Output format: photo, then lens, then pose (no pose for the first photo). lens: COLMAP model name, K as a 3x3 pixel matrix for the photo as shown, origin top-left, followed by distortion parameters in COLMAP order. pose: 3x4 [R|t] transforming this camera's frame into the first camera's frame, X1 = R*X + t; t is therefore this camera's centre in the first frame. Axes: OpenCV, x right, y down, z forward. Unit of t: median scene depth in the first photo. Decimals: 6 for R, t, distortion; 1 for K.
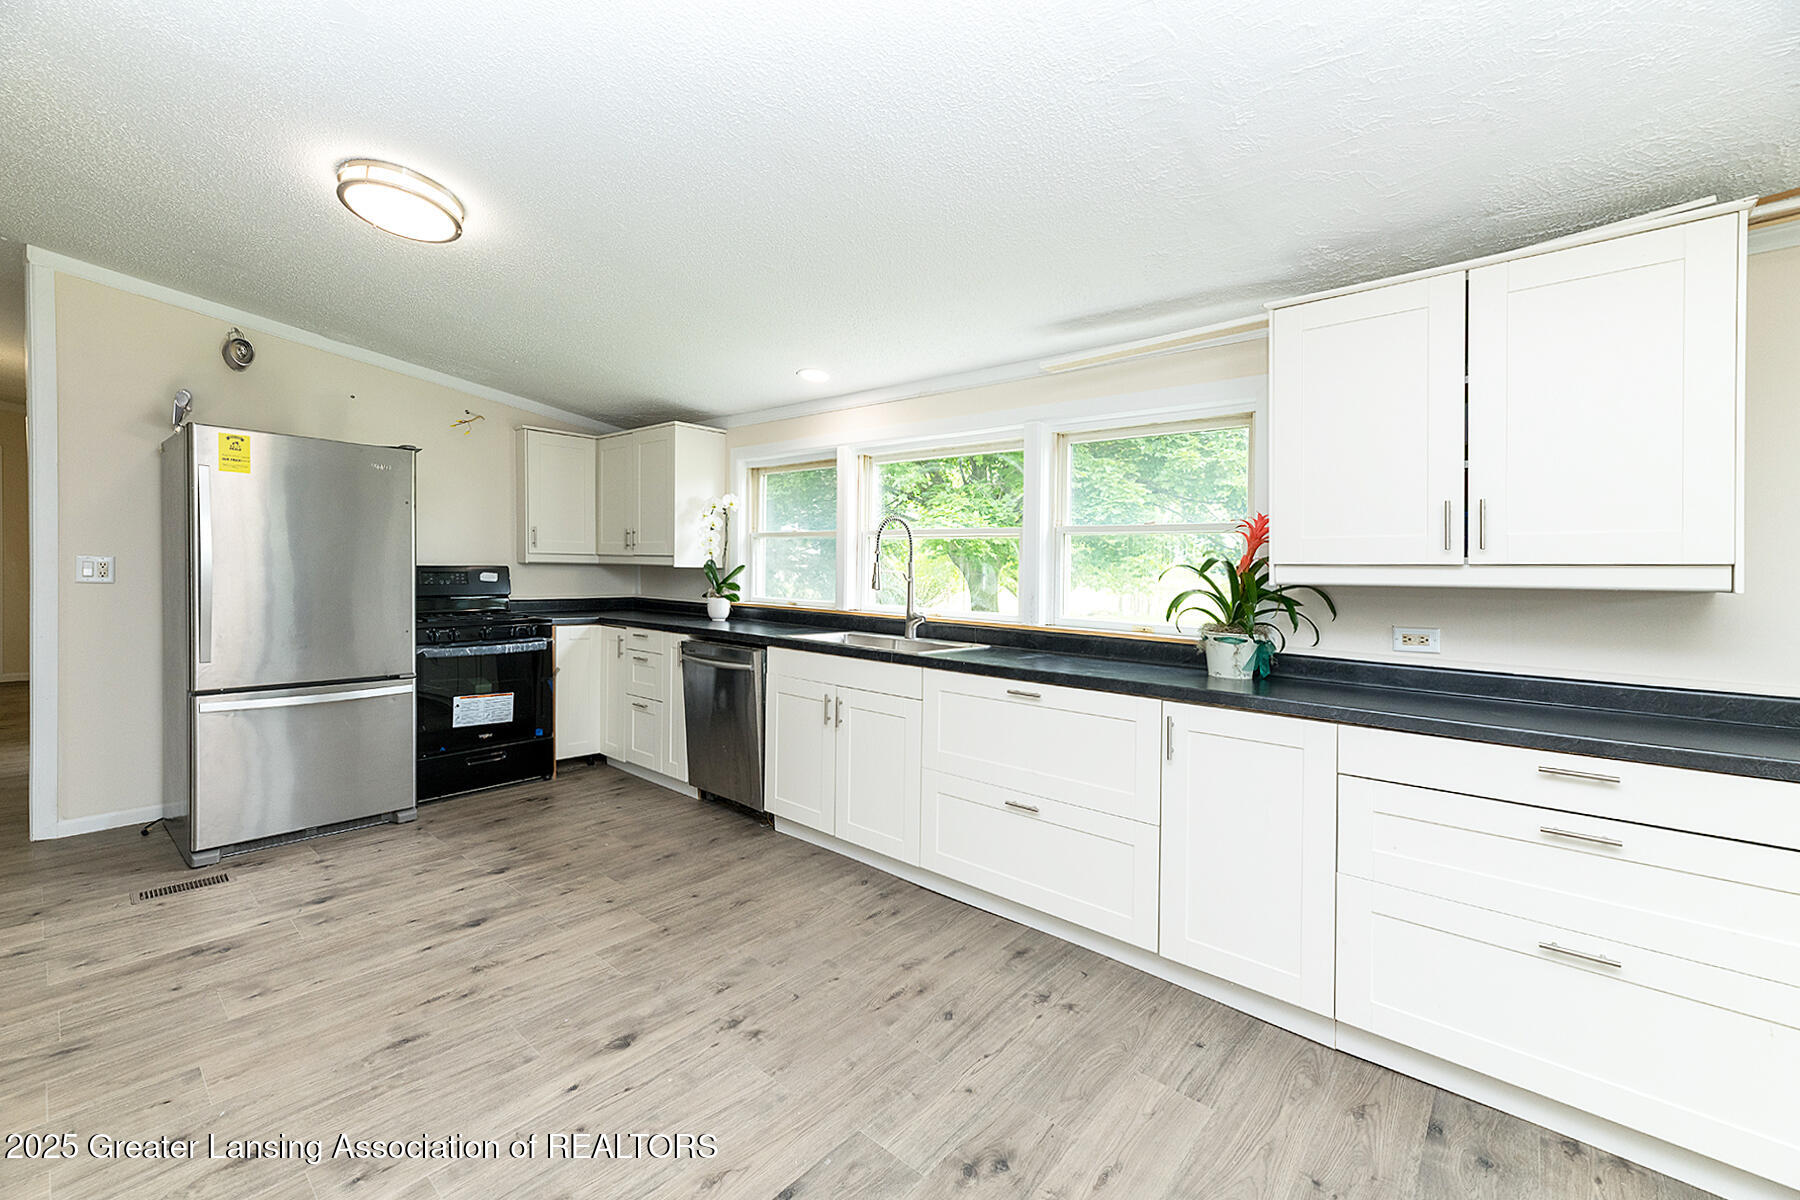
lens RADIAL K [[740.2, 0, 864.3], [0, 740.2, 578.6], [0, 0, 1]] dist [0.002079, 0.000254]
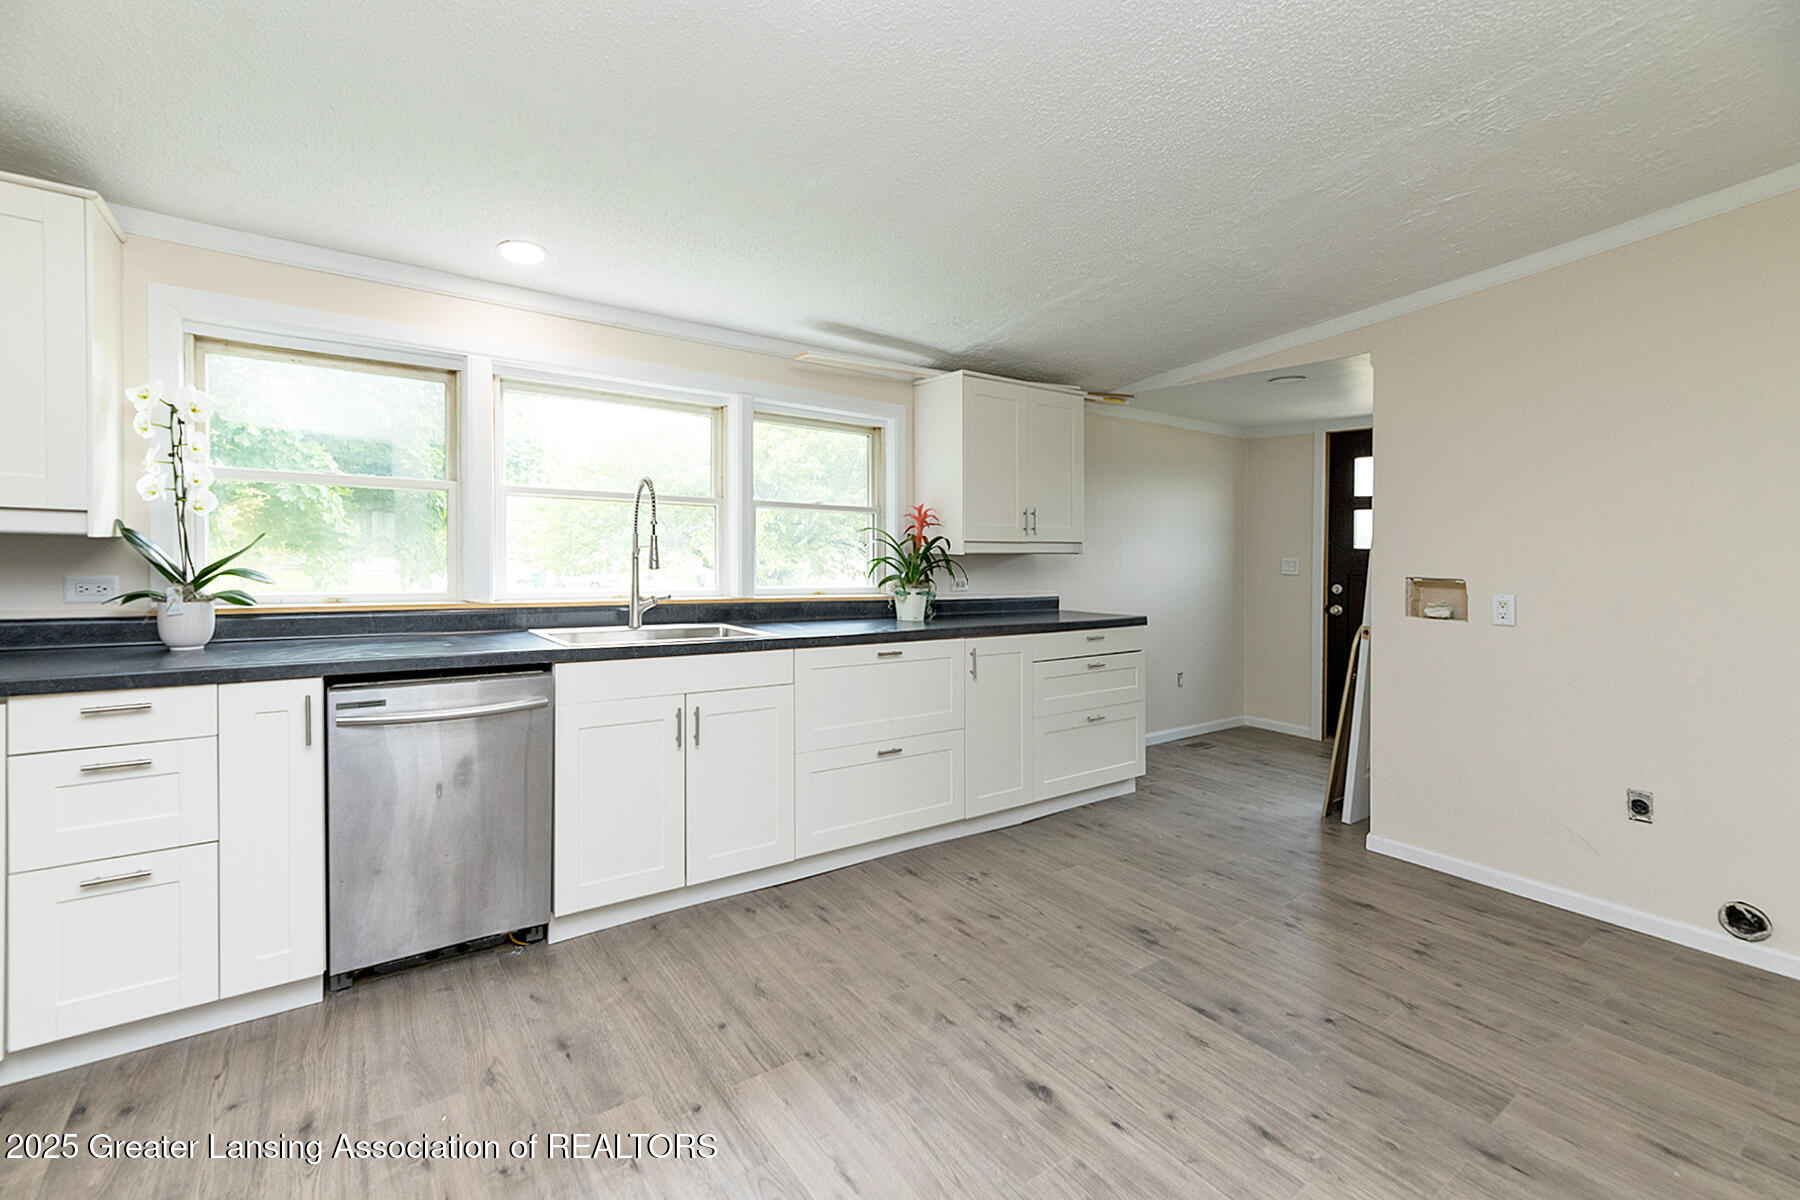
lens RADIAL K [[780.0, 0, 898.6], [0, 780.0, 573.3], [0, 0, 1]] dist [0.000295, -0.000115]
pose [[0.204498, -0.053812, 0.977387, -0.946774], [-0.003946, 0.998434, 0.055796, -0.034226], [-0.978859, -0.015266, 0.203965, 0.752214]]
